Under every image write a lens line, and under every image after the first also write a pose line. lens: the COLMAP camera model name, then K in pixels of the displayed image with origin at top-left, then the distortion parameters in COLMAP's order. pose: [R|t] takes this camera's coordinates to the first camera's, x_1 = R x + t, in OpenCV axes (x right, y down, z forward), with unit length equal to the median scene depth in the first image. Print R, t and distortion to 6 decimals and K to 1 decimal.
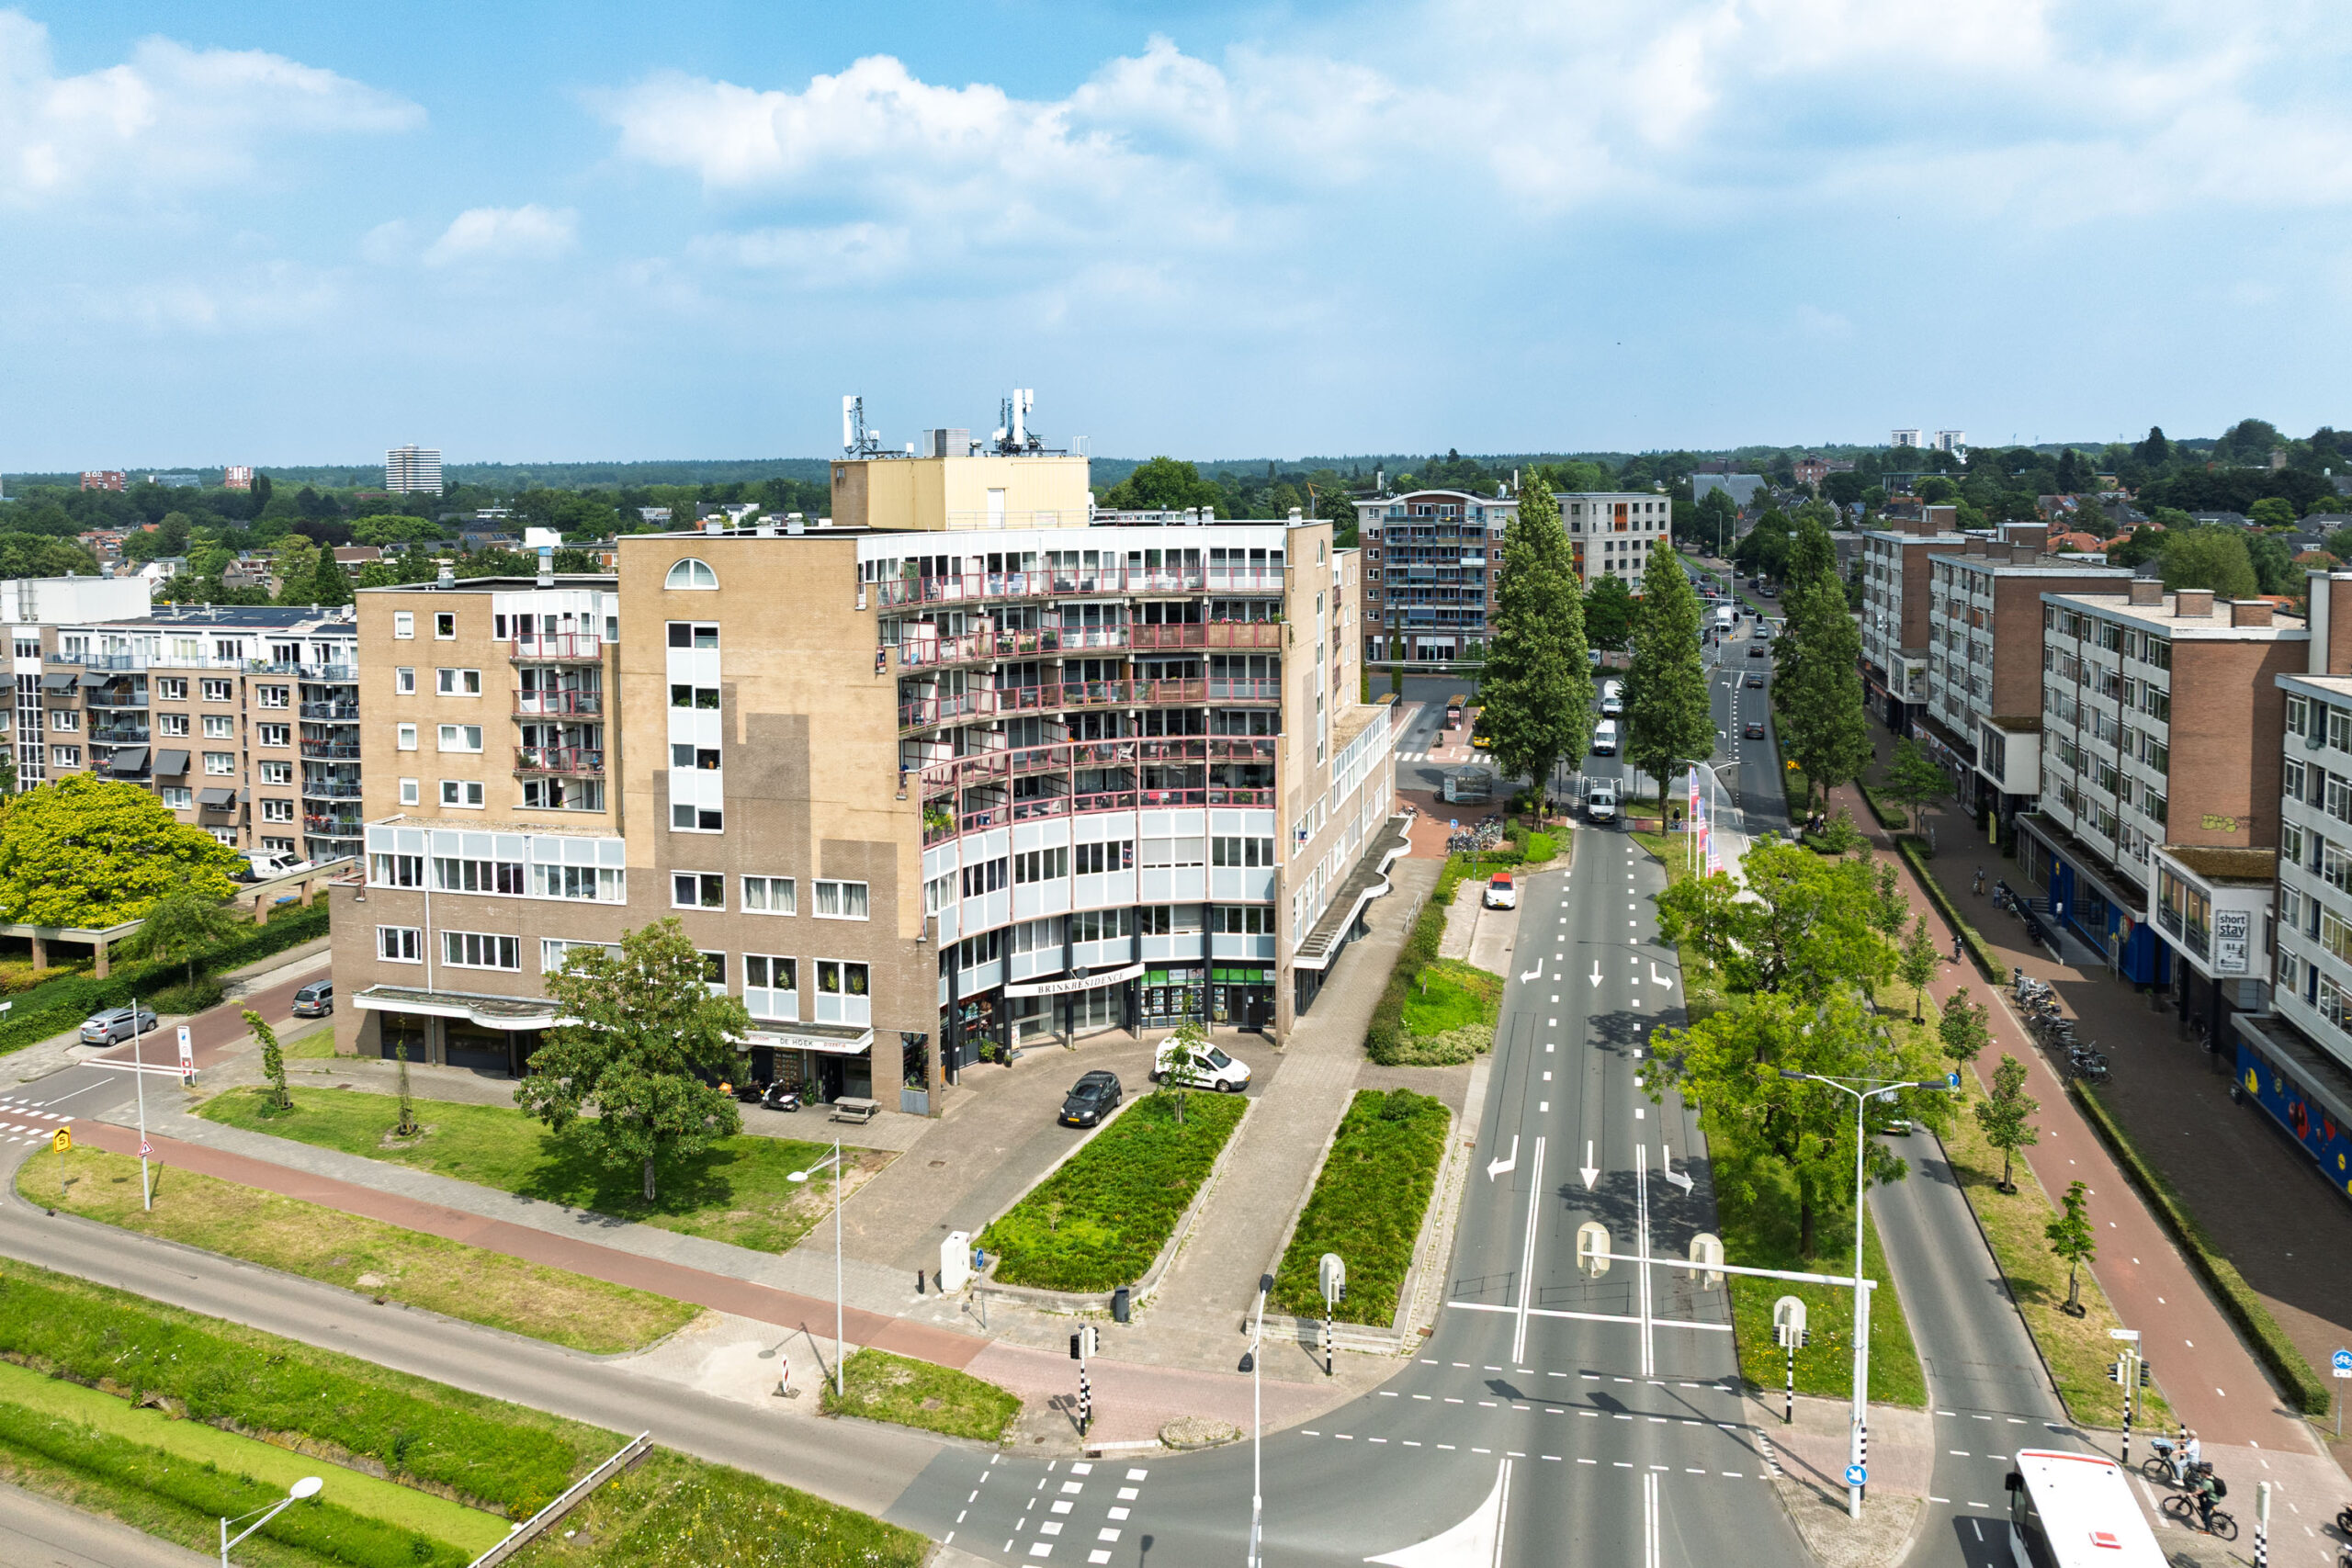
lens RADIAL K [[1652.0, 0, 1184.8], [0, 1652.0, 790.1], [0, 0, 1]] dist [-0.041760, -0.004395]
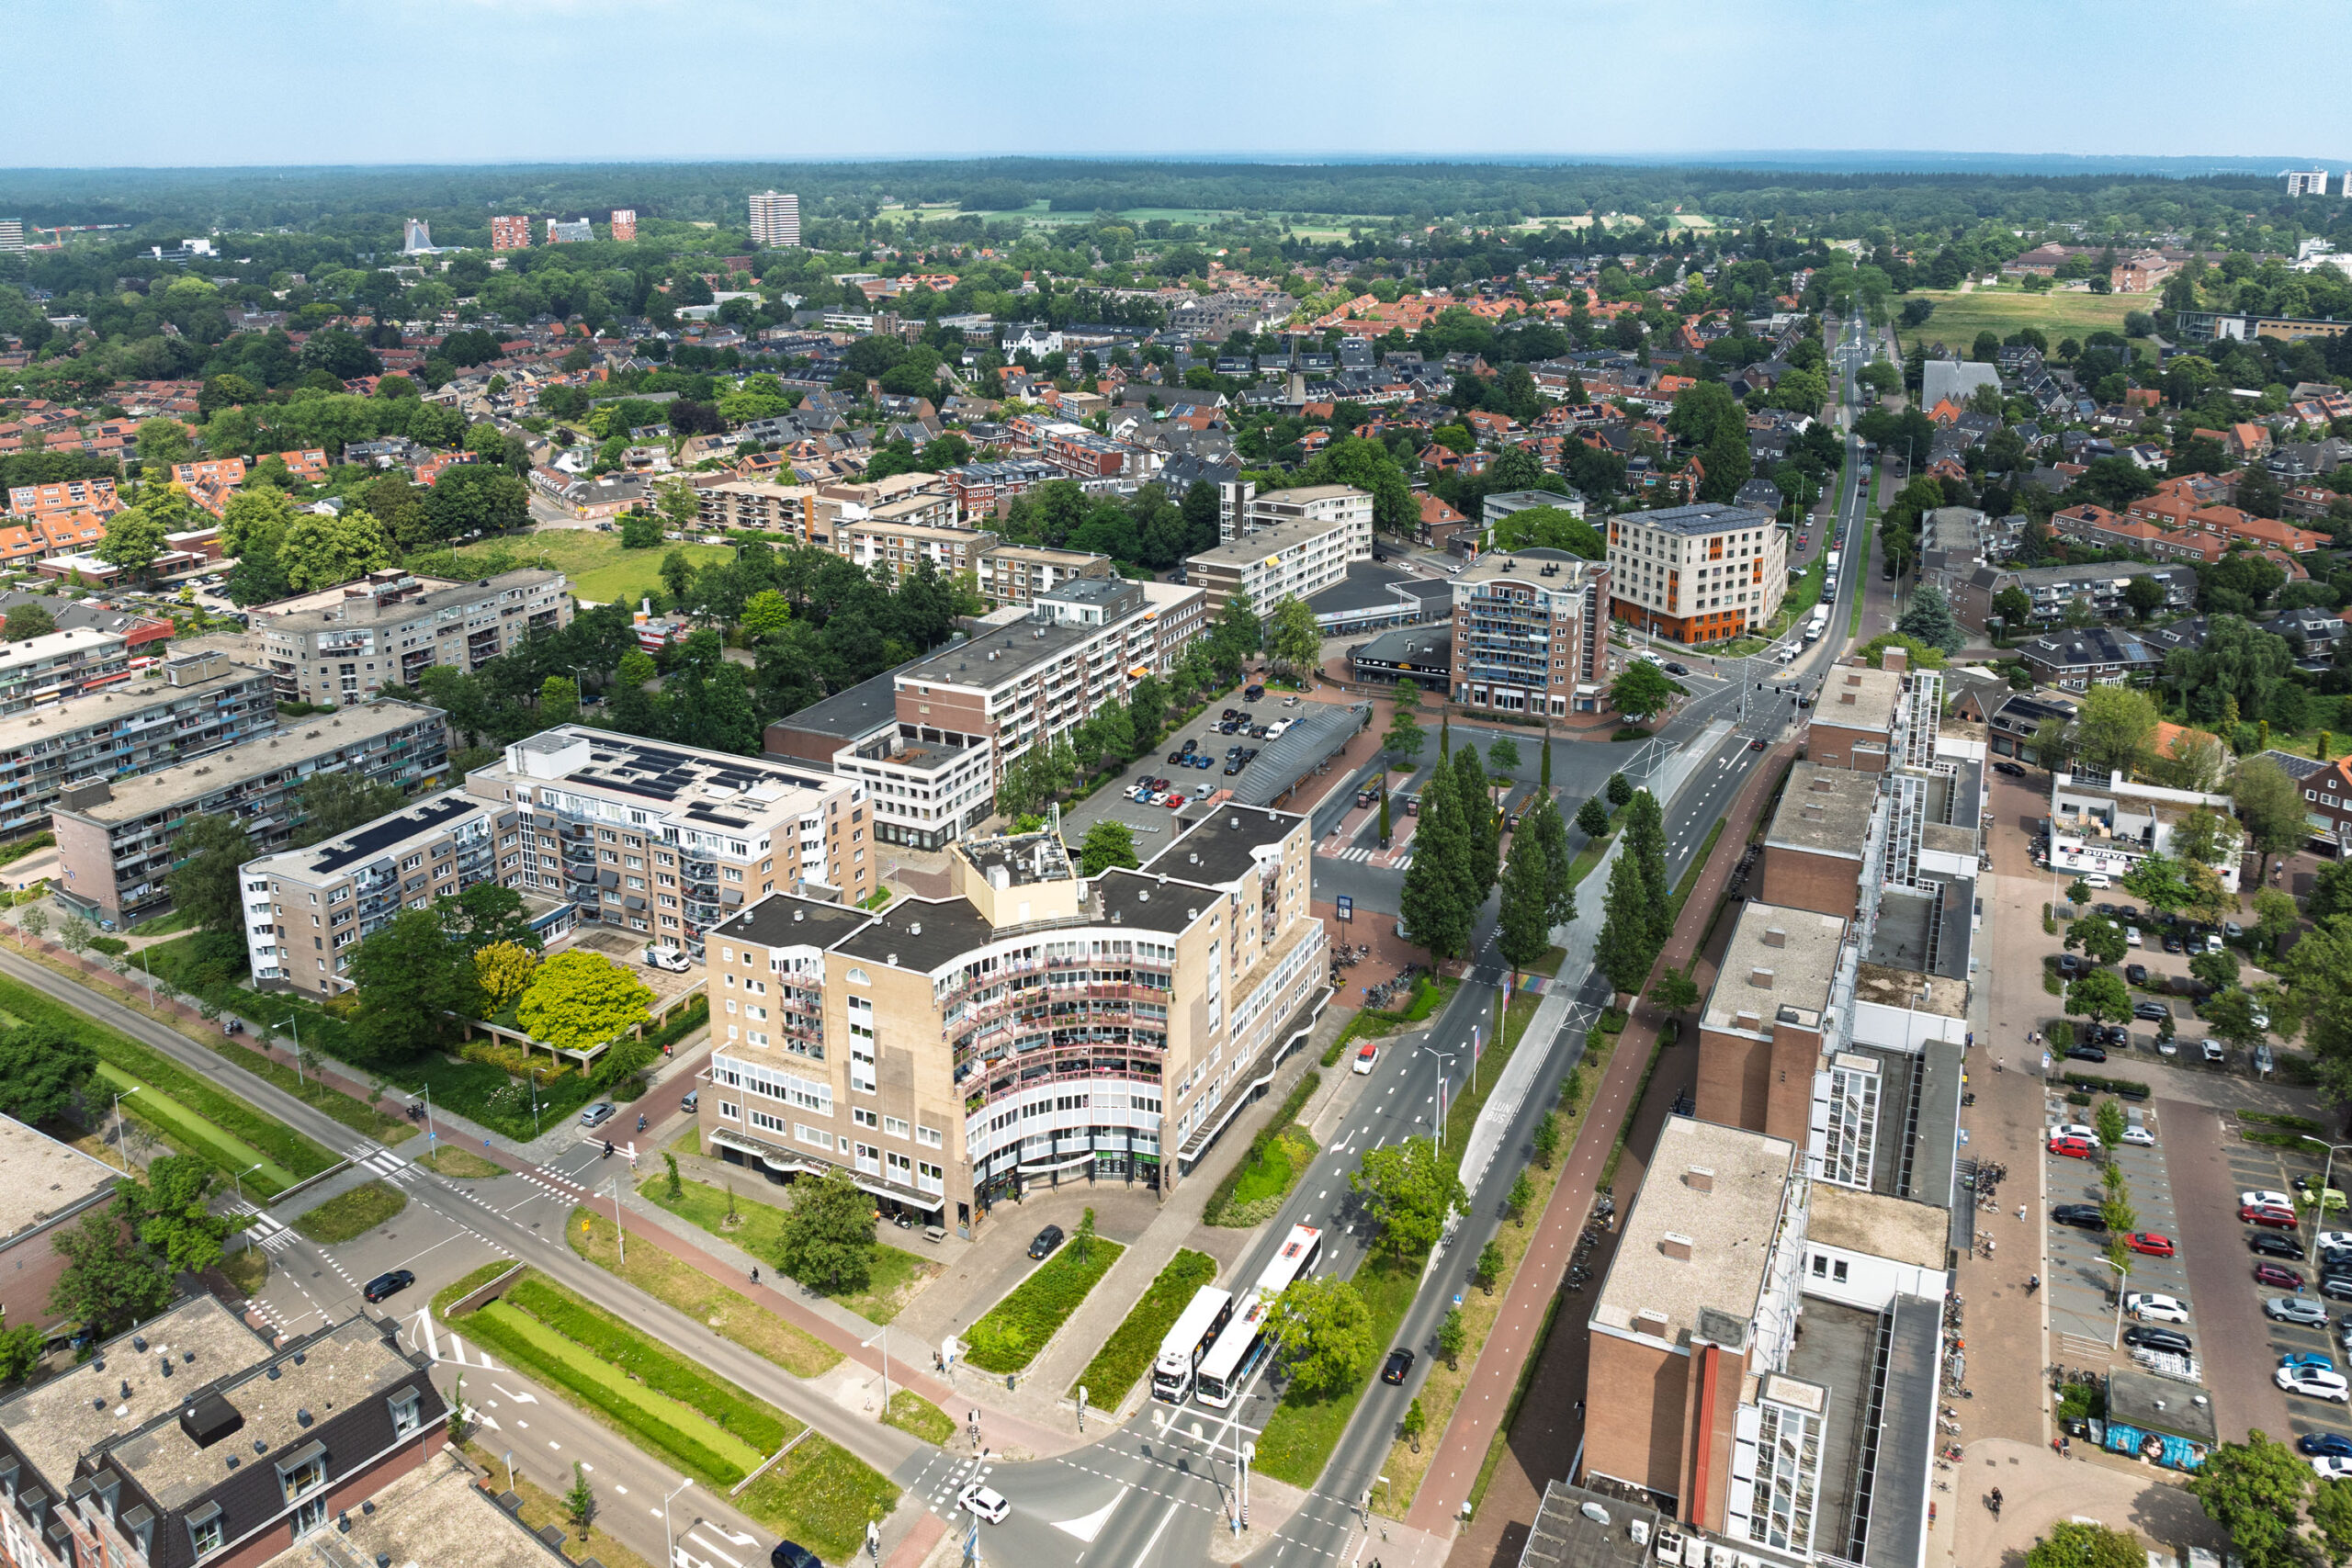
lens RADIAL K [[1606.8, 0, 1176.0], [0, 1606.8, 784.0], [0, 0, 1]] dist [-0.047083, -0.000709]
pose [[0.978877, 0.065279, -0.193746, 0.406524], [-0.029664, 0.982976, 0.181322, -0.666552], [0.202284, -0.171745, 0.964150, -0.705027]]
